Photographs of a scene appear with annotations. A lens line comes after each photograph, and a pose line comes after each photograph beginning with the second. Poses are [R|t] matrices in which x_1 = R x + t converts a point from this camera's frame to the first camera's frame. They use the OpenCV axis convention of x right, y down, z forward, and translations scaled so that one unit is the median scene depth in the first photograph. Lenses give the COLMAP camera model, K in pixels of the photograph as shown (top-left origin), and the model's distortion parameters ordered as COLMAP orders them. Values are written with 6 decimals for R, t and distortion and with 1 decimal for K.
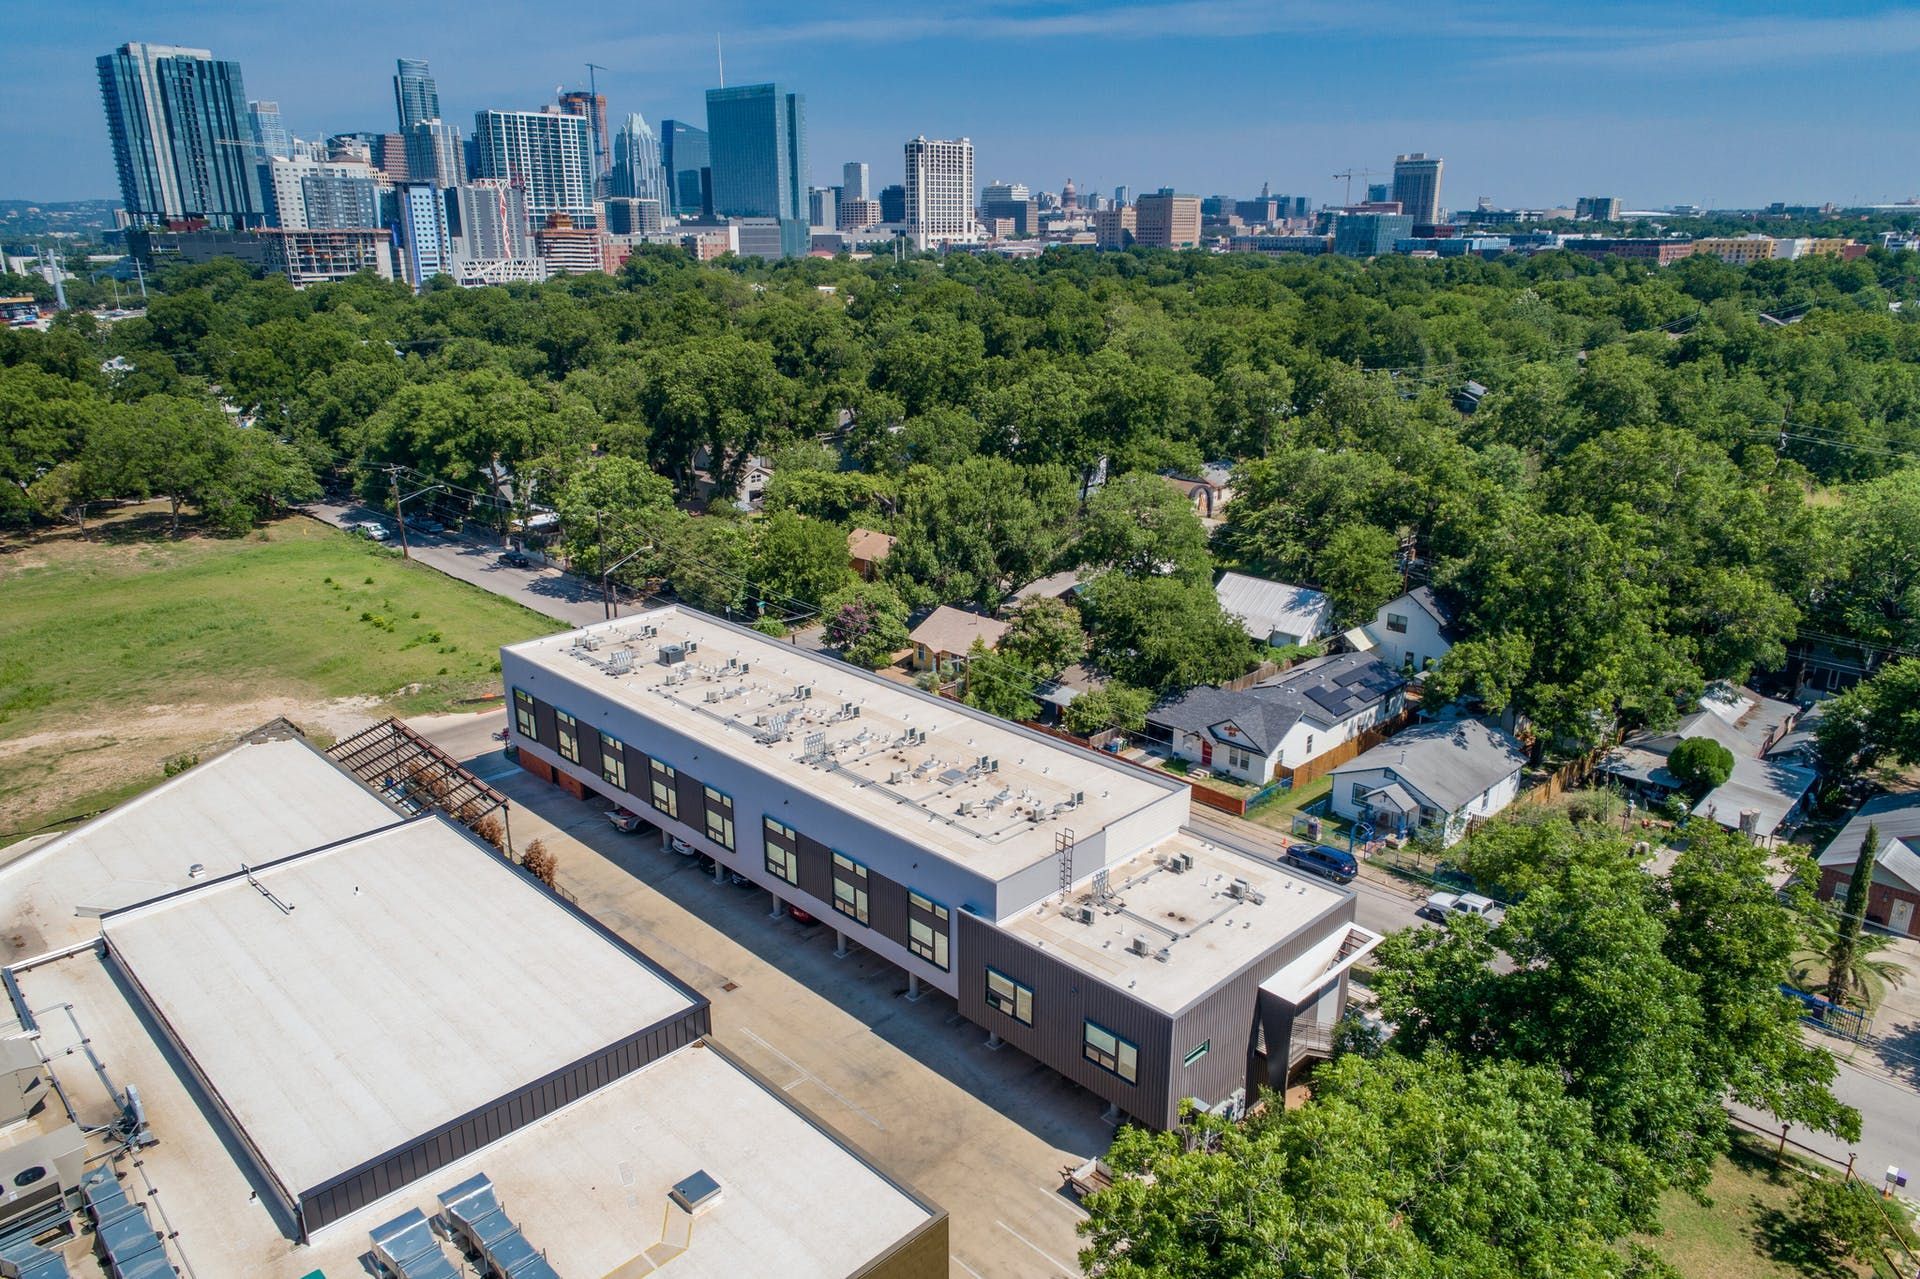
lens RADIAL K [[1317.2, 0, 960.0], [0, 1317.2, 639.5], [0, 0, 1]] dist [0.010606, -0.001272]
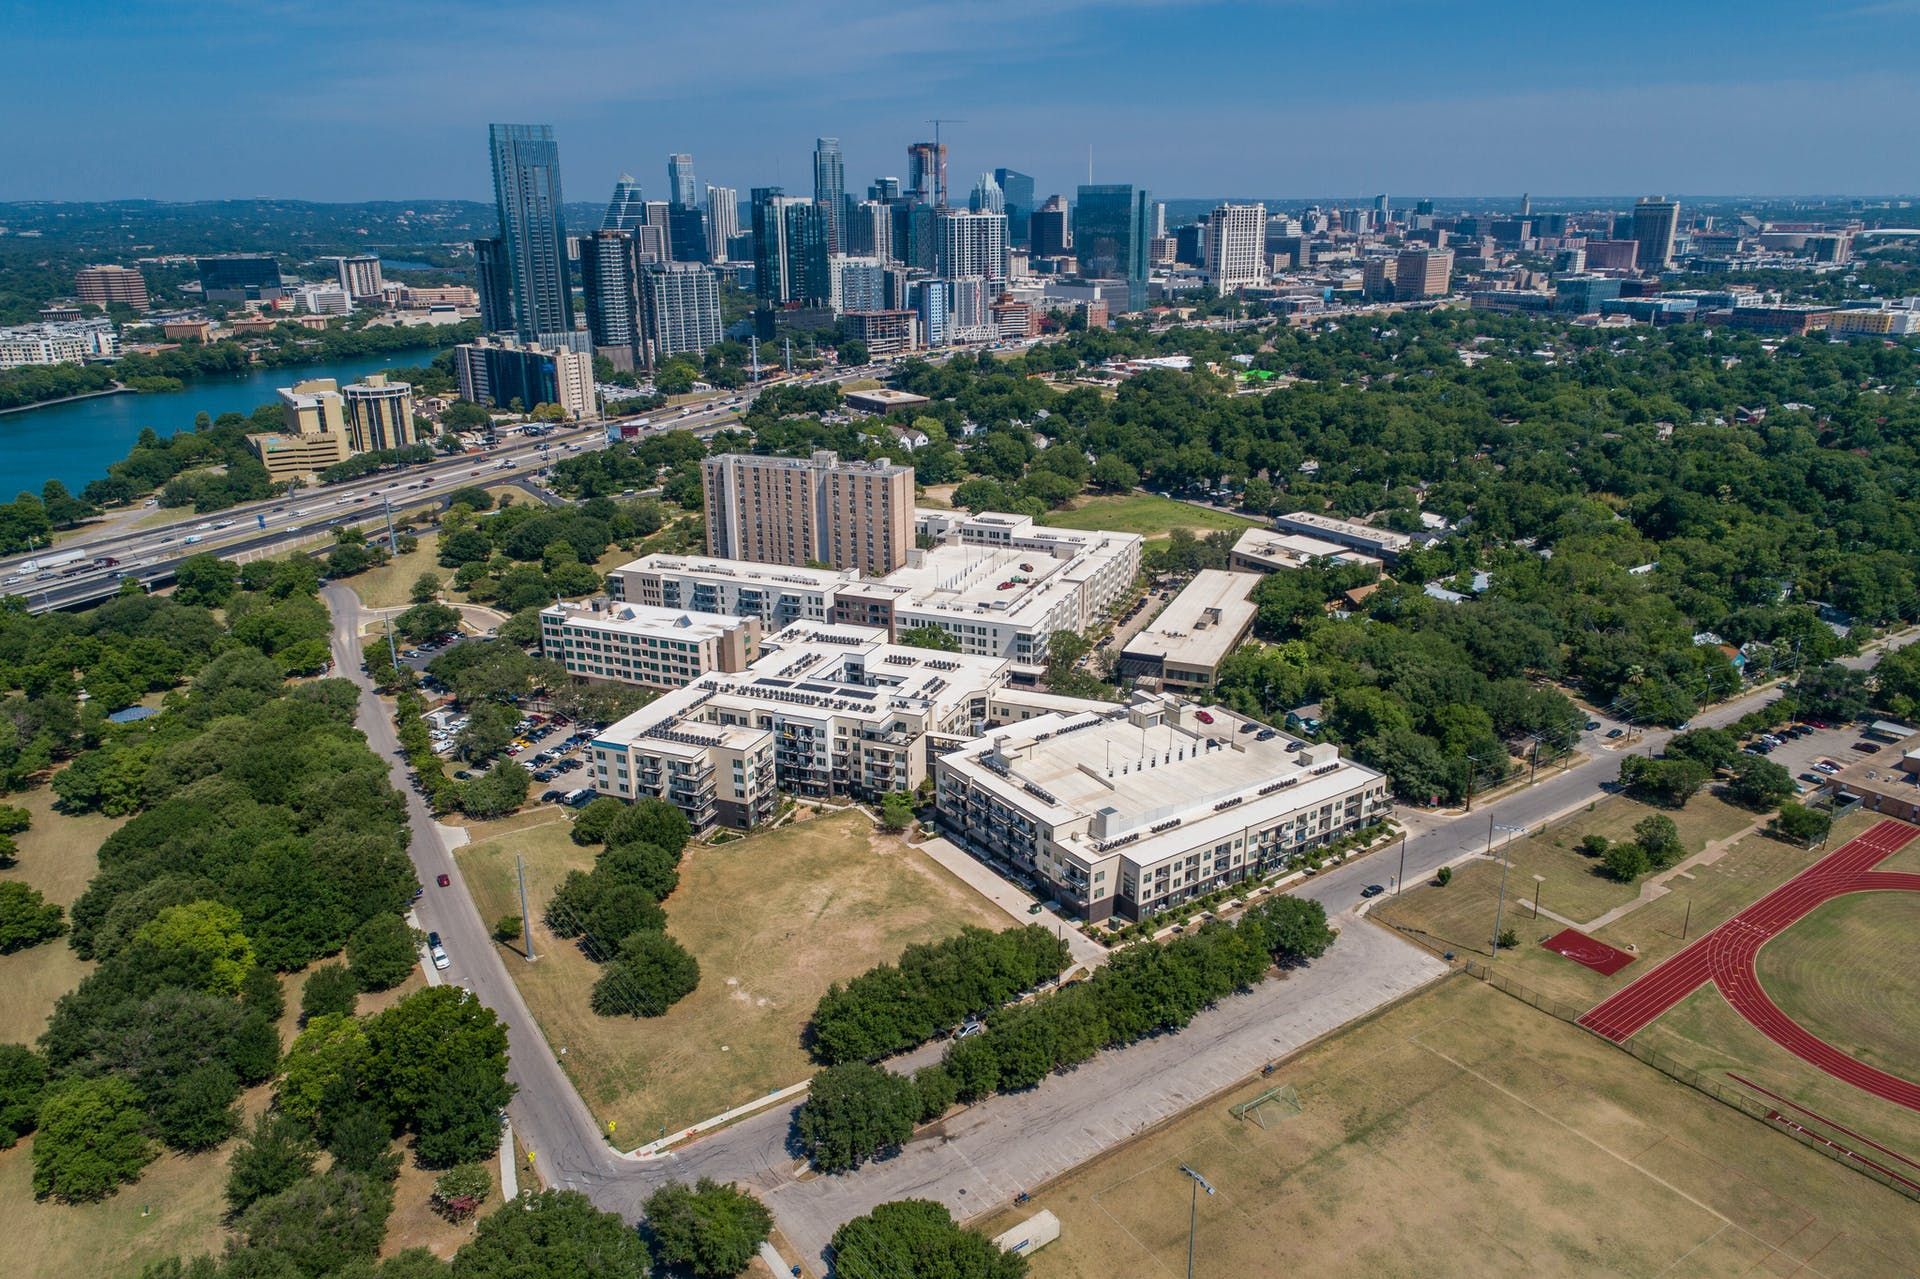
lens RADIAL K [[1317.2, 0, 960.0], [0, 1317.2, 639.5], [0, 0, 1]] dist [0.010606, -0.001272]
pose [[0.984688, 0.051160, -0.166651, -0.087640], [-0.049050, 0.998656, 0.016756, 0.059434], [0.167285, -0.008325, 0.985874, -0.562232]]
